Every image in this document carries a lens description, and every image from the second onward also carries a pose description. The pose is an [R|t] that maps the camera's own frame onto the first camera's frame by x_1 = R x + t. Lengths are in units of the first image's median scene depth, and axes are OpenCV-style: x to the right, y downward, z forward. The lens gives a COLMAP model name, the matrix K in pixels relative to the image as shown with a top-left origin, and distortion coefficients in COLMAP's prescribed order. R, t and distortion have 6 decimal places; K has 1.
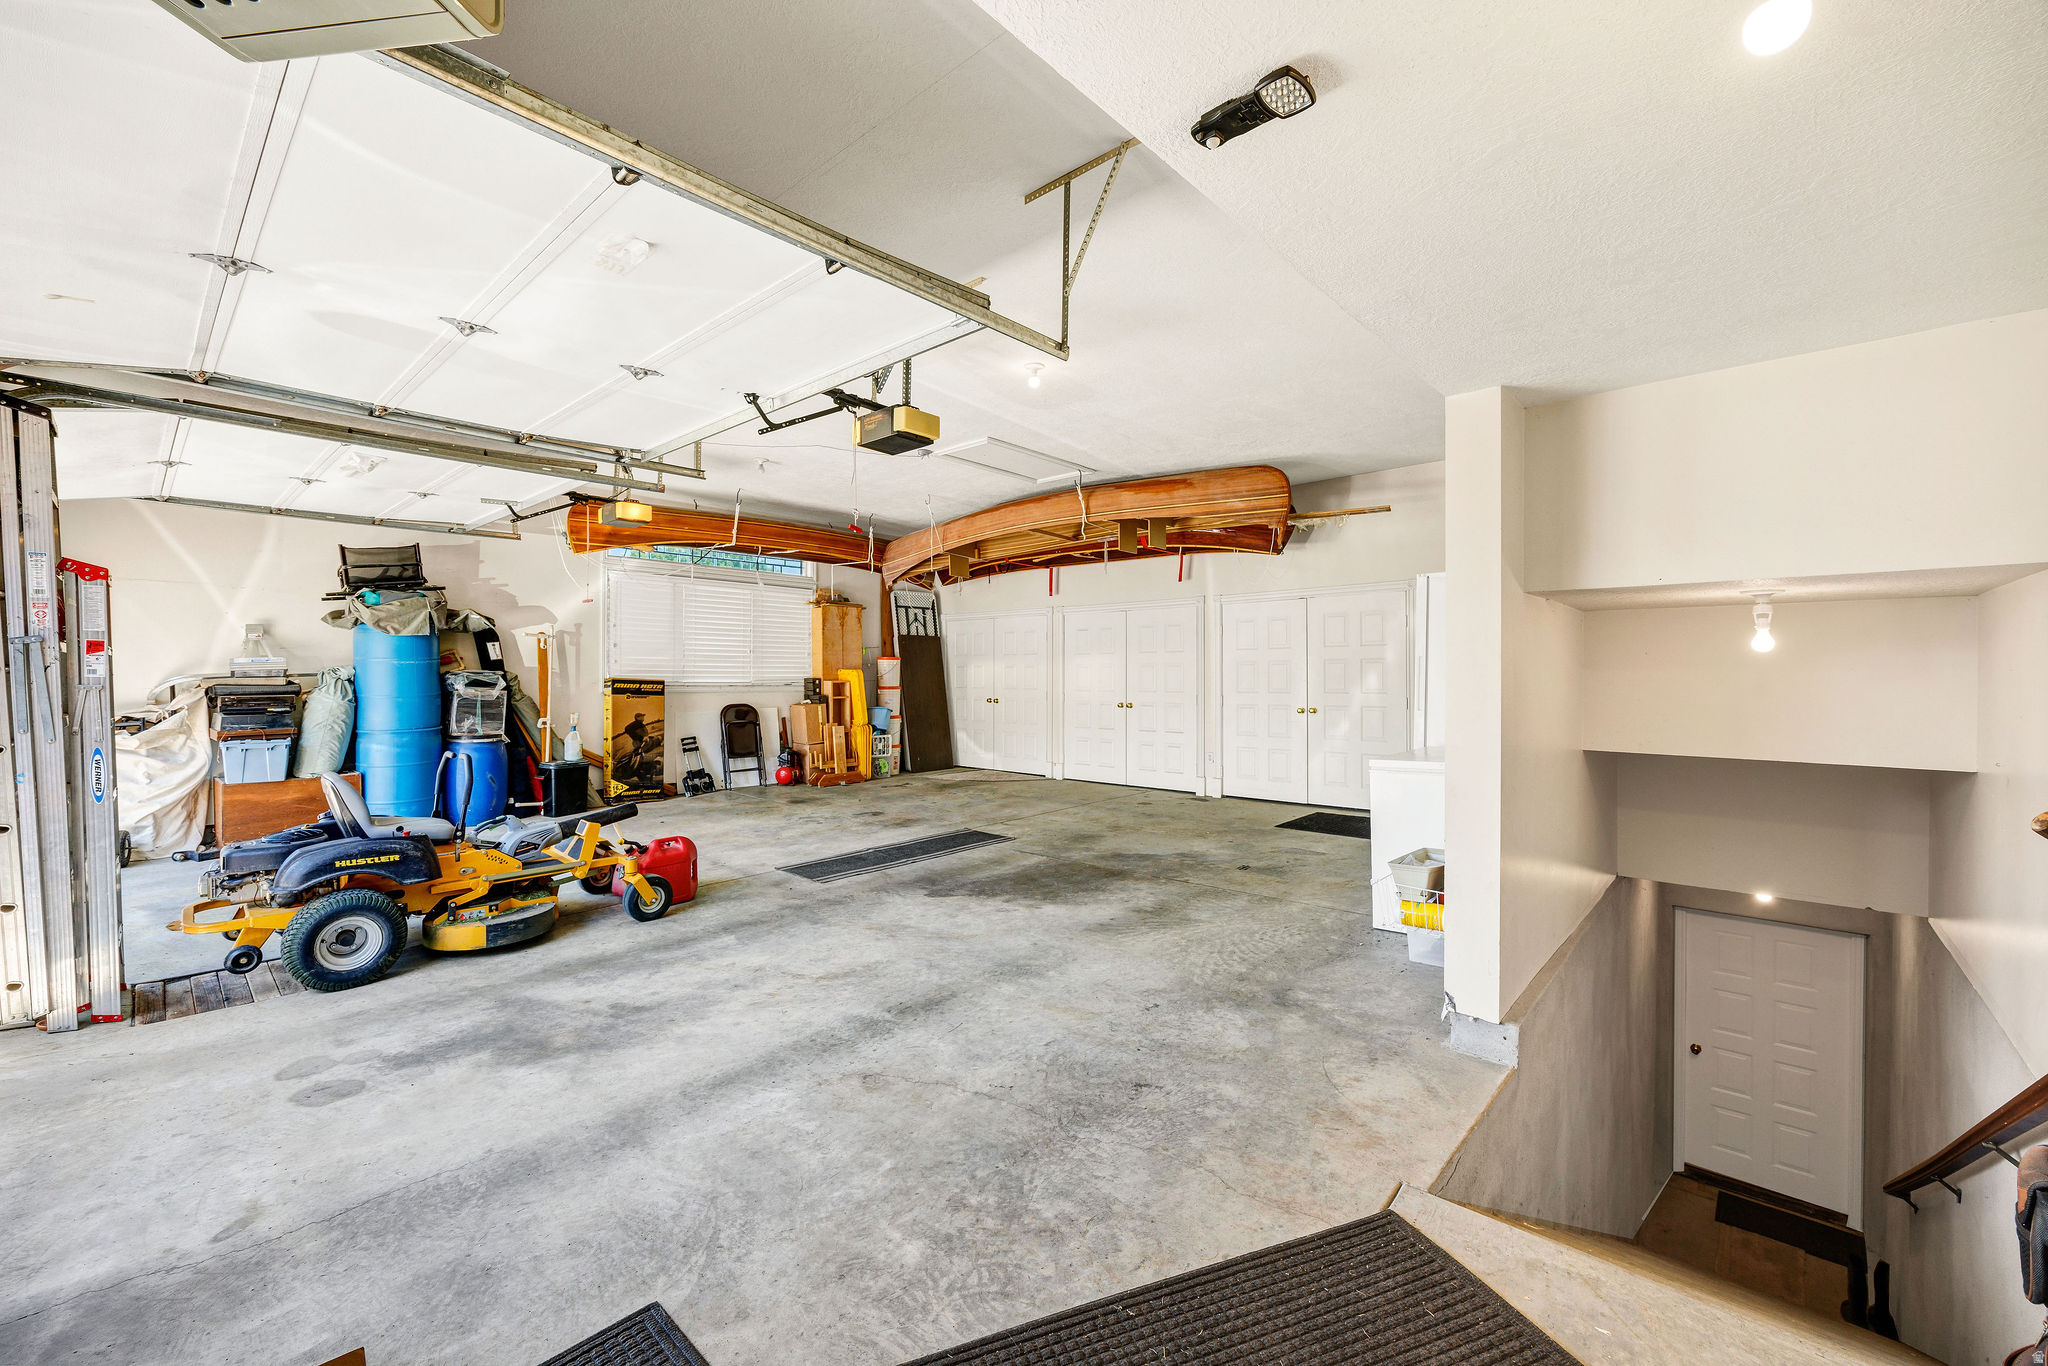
lens RADIAL K [[815.4, 0, 1028.5], [0, 815.4, 684.4], [0, 0, 1]] dist [-0.010560, -0.000068]
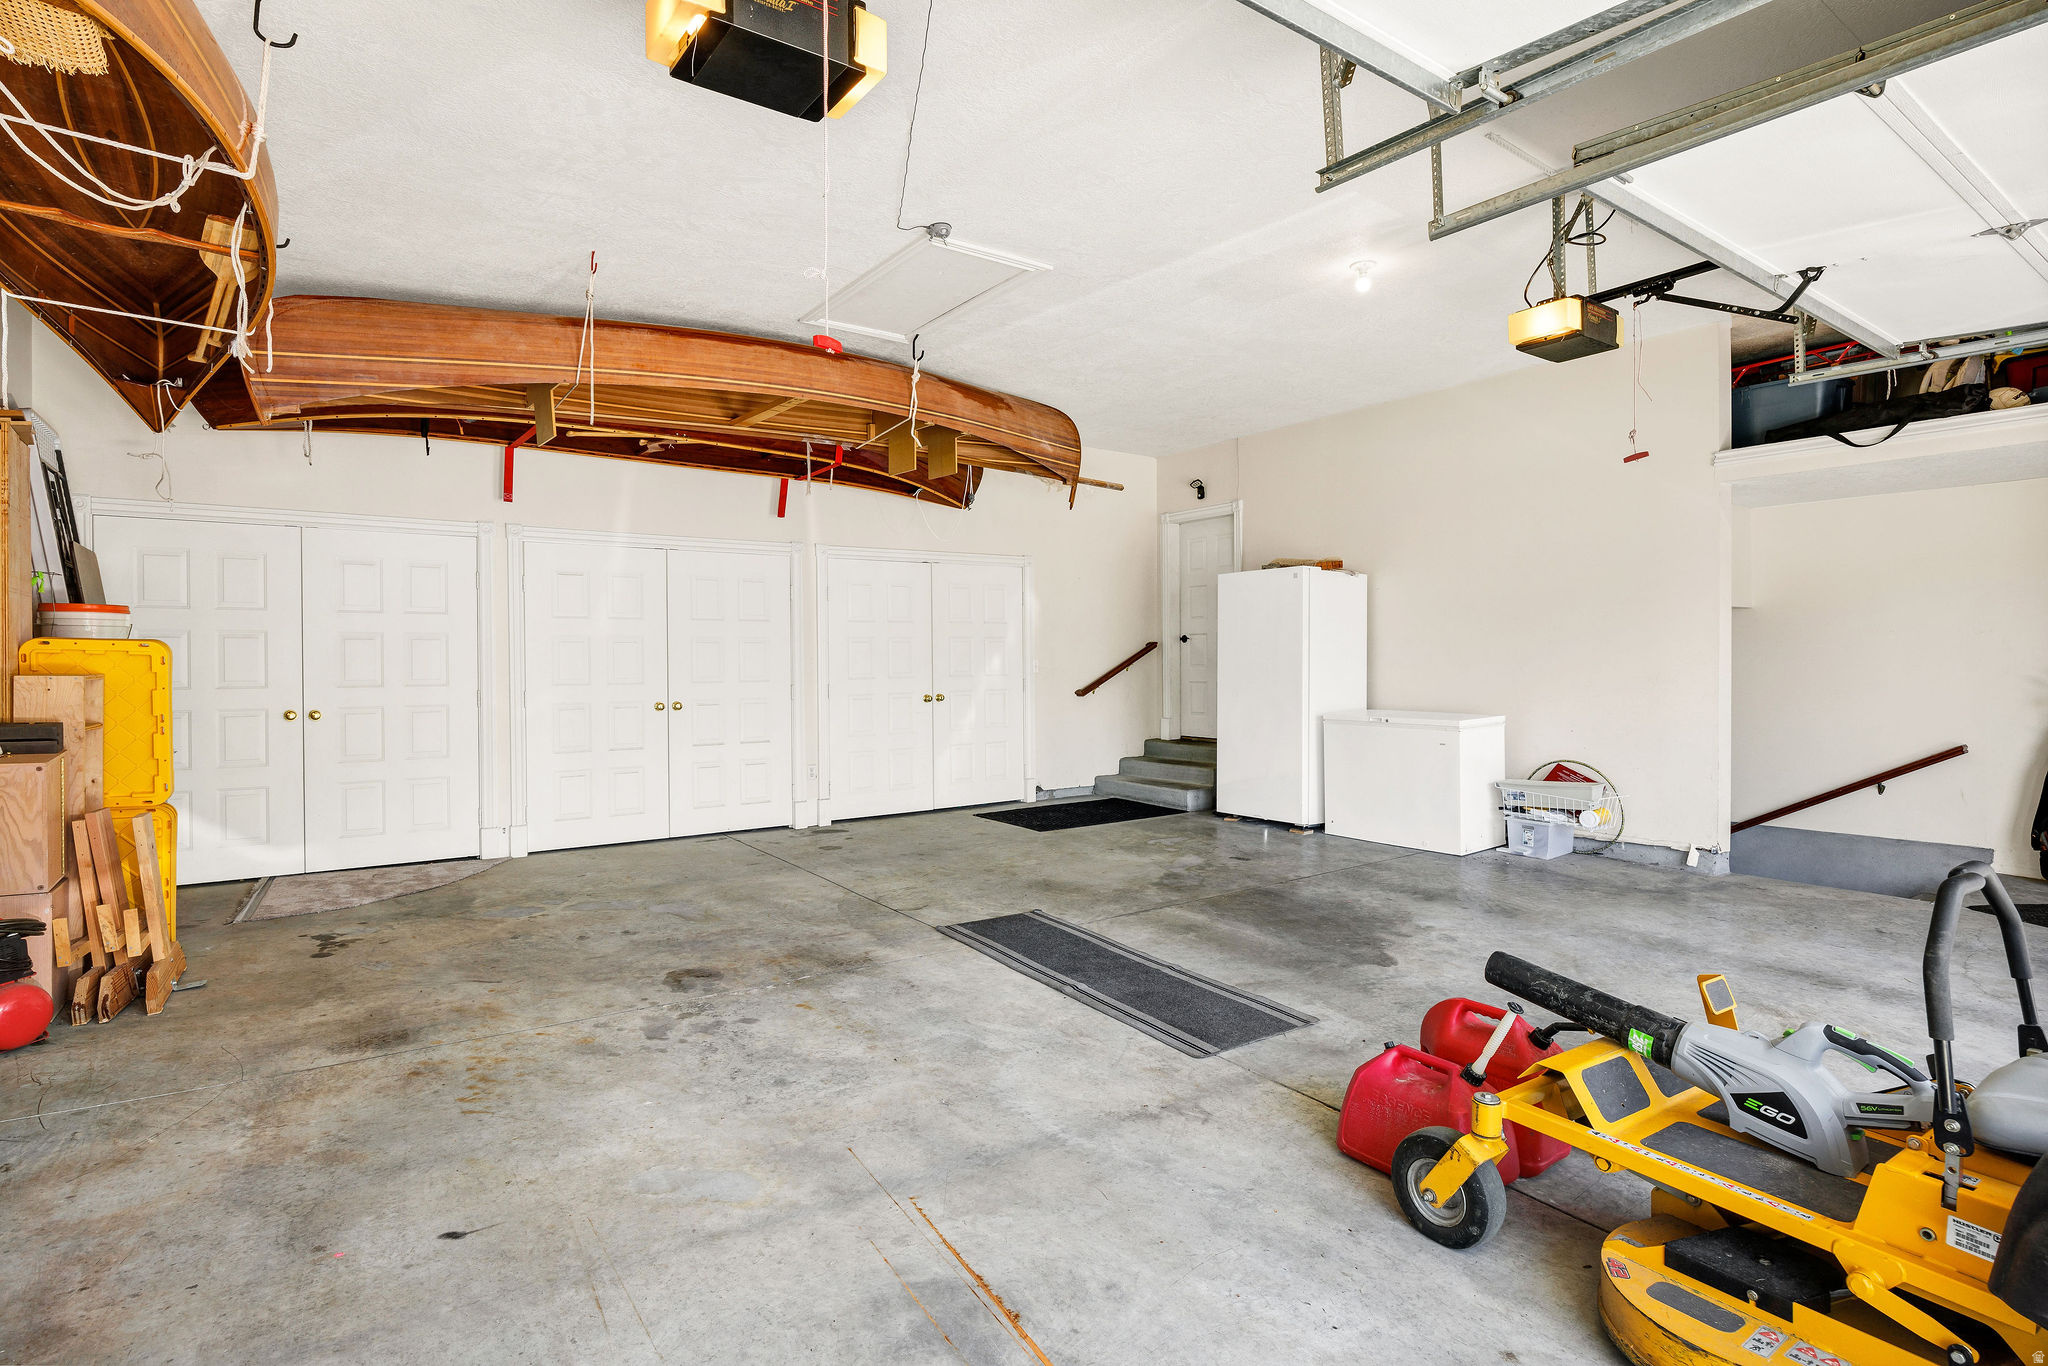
lens RADIAL K [[1015.0, 0, 1028.8], [0, 1015.0, 673.4], [0, 0, 1]] dist [-0.001649, -0.000029]
pose [[0.228231, -0.019013, 0.973421, -0.648842], [0.018853, 0.999708, 0.015106, -0.008085], [-0.973424, 0.014904, 0.228523, 0.681860]]
